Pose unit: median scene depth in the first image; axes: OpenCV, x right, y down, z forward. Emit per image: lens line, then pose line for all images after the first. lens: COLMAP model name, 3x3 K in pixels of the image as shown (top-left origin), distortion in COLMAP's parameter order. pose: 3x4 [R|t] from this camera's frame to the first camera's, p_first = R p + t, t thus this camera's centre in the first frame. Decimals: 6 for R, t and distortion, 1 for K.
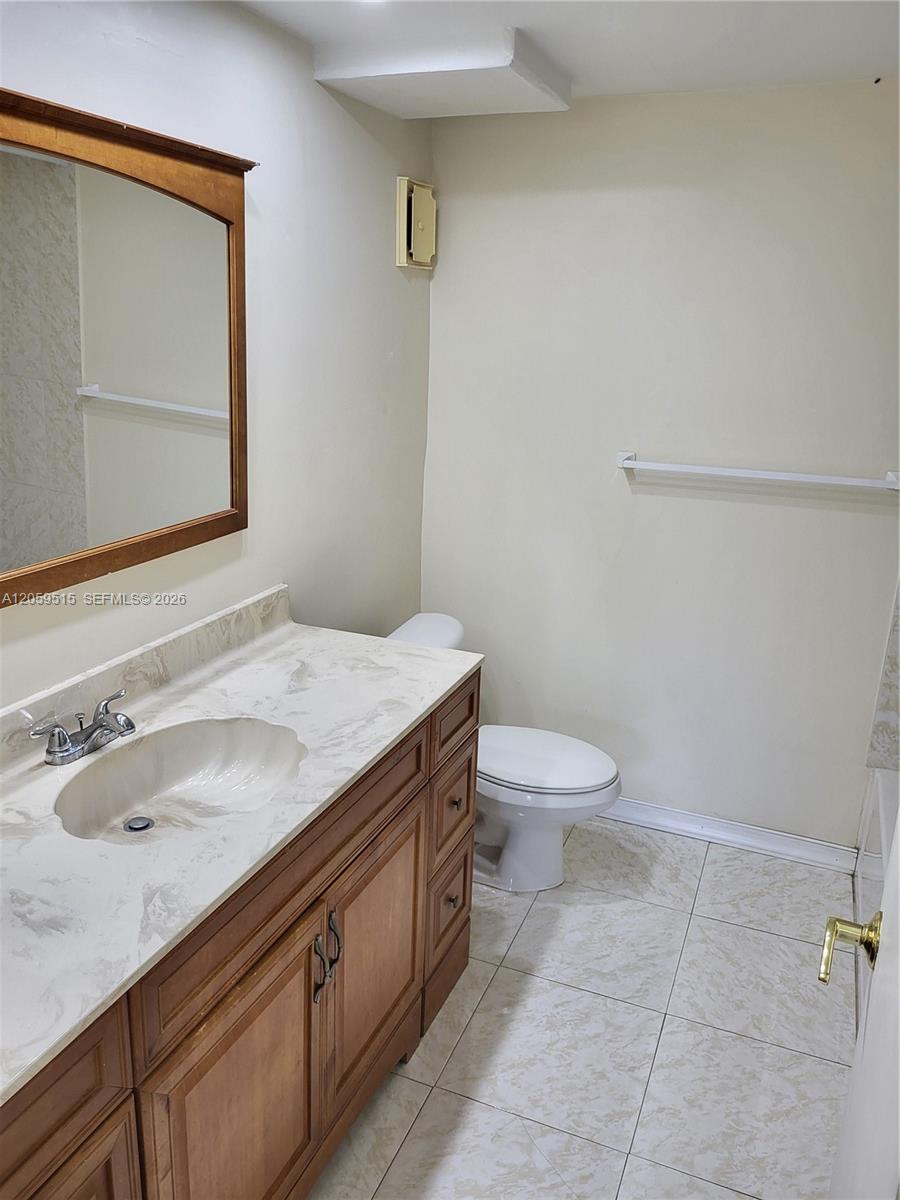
lens RADIAL K [[912.6, 0, 452.8], [0, 912.6, 601.2], [0, 0, 1]] dist [0.048398, -0.041441]
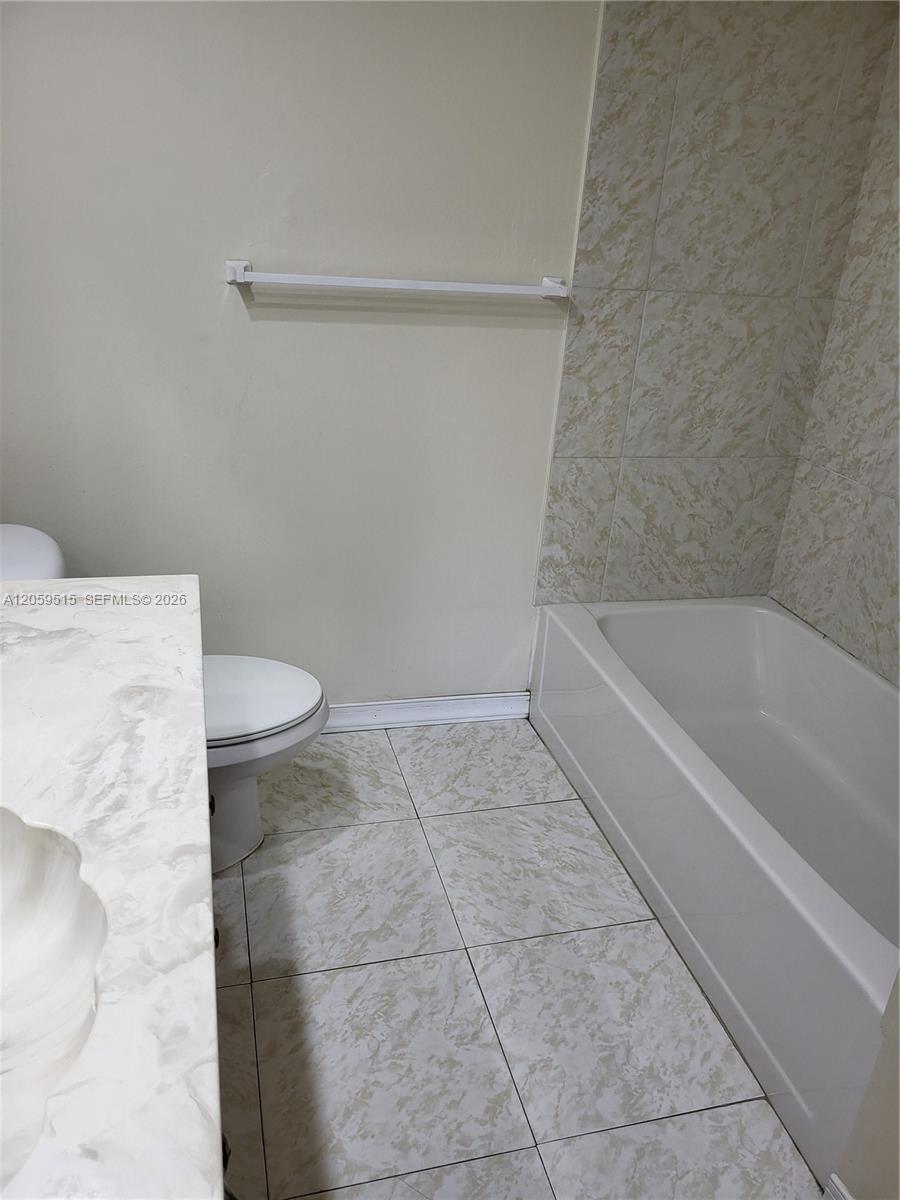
lens RADIAL K [[912.6, 0, 446.2], [0, 912.6, 599.6], [0, 0, 1]] dist [0.048398, -0.041441]
pose [[0.800522, -0.219379, 0.557708, -0.177538], [0.134232, 0.972584, 0.189901, -0.021233], [-0.584078, -0.077158, 0.808022, 0.357310]]
